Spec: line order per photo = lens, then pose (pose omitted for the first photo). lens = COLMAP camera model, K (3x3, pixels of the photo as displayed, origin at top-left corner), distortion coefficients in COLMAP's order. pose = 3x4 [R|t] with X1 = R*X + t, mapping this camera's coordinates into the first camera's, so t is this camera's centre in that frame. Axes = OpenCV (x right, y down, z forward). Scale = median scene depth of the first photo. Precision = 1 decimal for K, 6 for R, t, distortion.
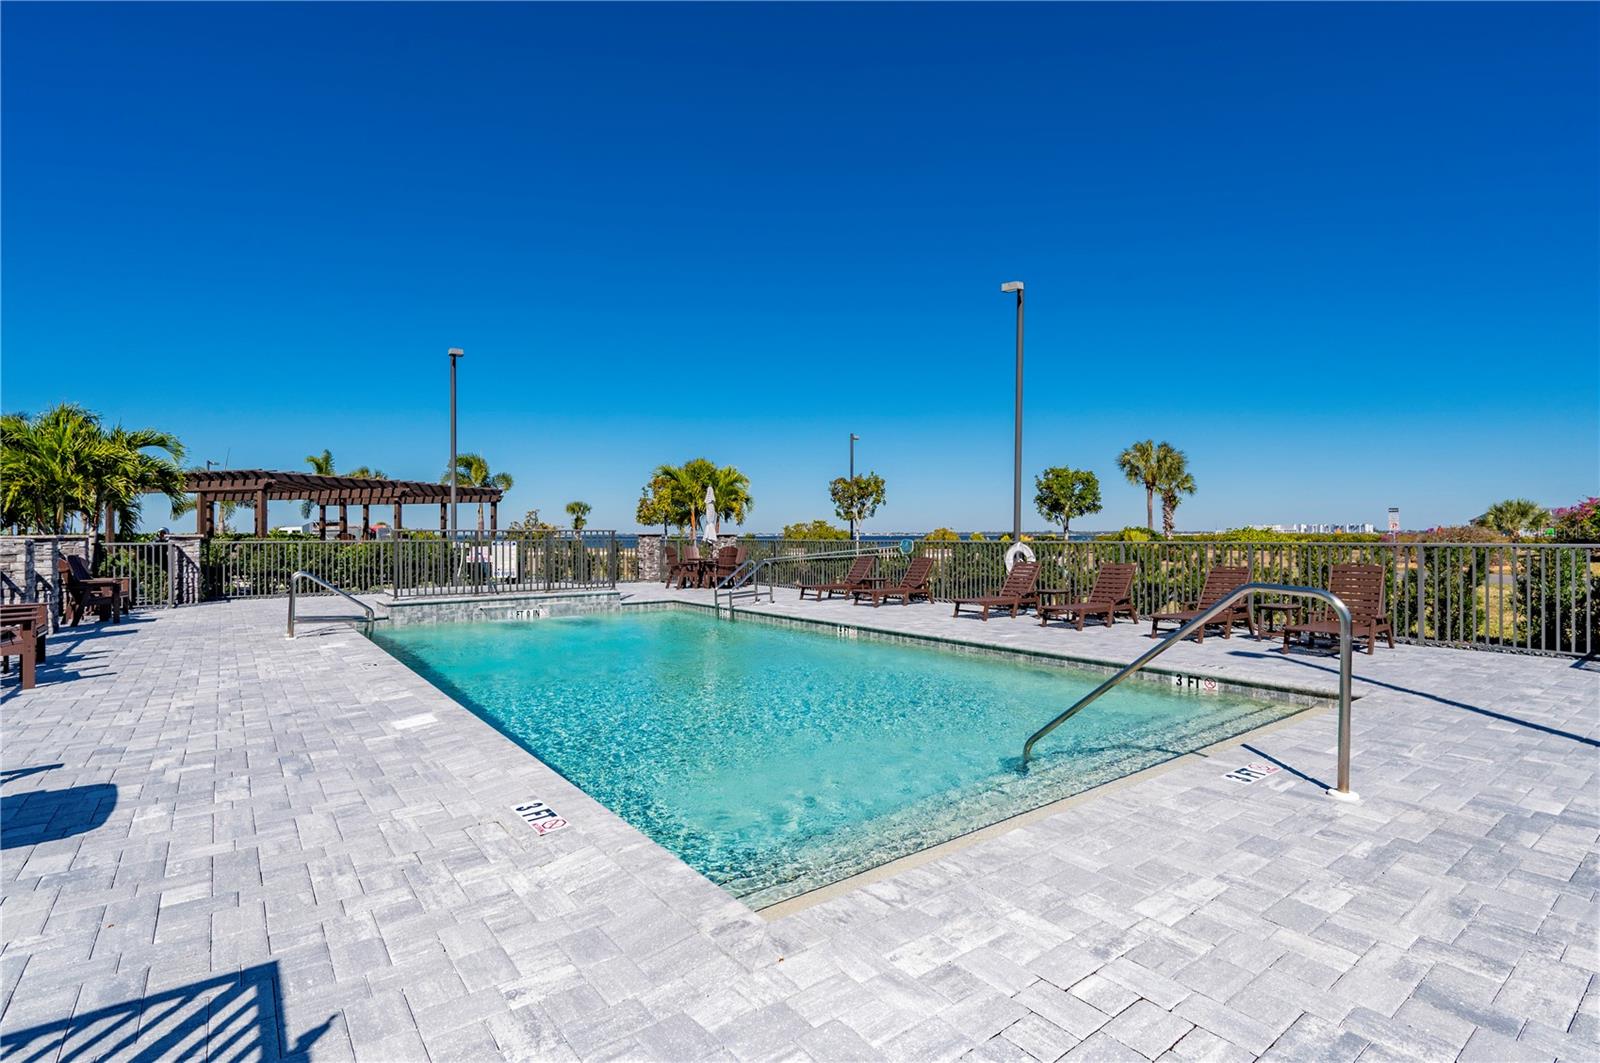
lens RADIAL K [[758.6, 0, 796.7], [0, 758.6, 548.8], [0, 0, 1]] dist [0.002112, 0.000499]
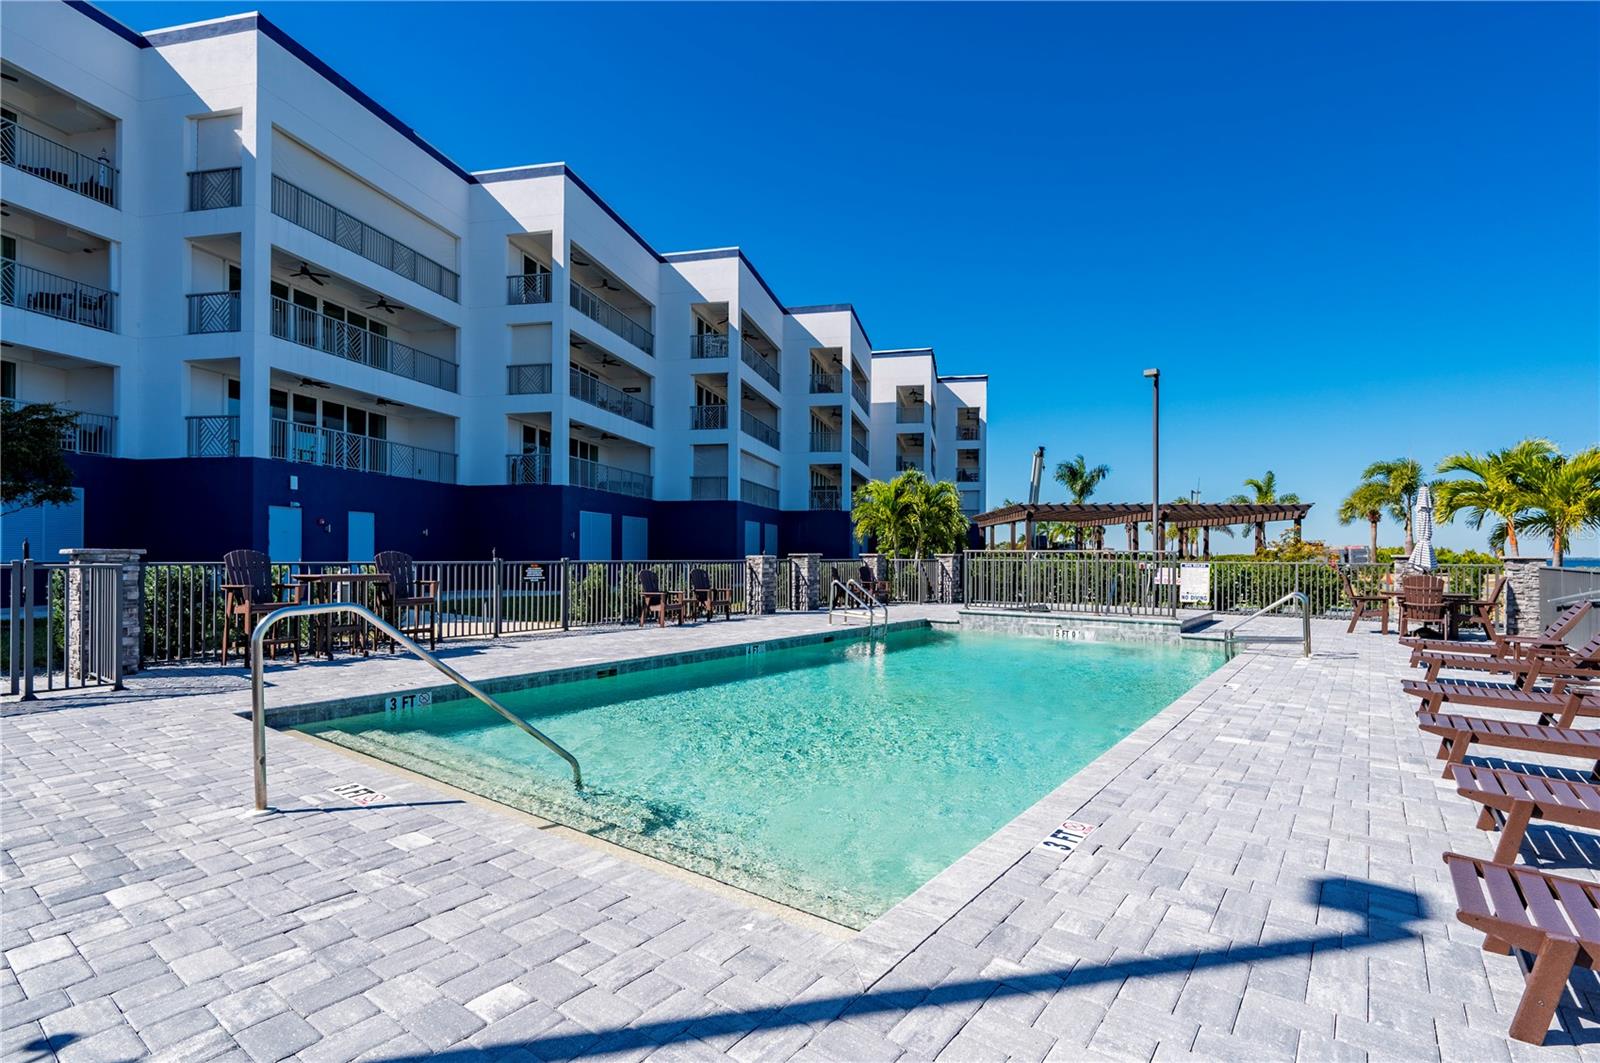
lens RADIAL K [[758.6, 0, 796.7], [0, 758.6, 548.8], [0, 0, 1]] dist [0.002112, 0.000499]
pose [[0.280735, -0.002433, -0.959782, 0.483122], [-0.025150, 0.999635, -0.009890, -0.007576], [0.959456, 0.026915, 0.280571, 0.356524]]
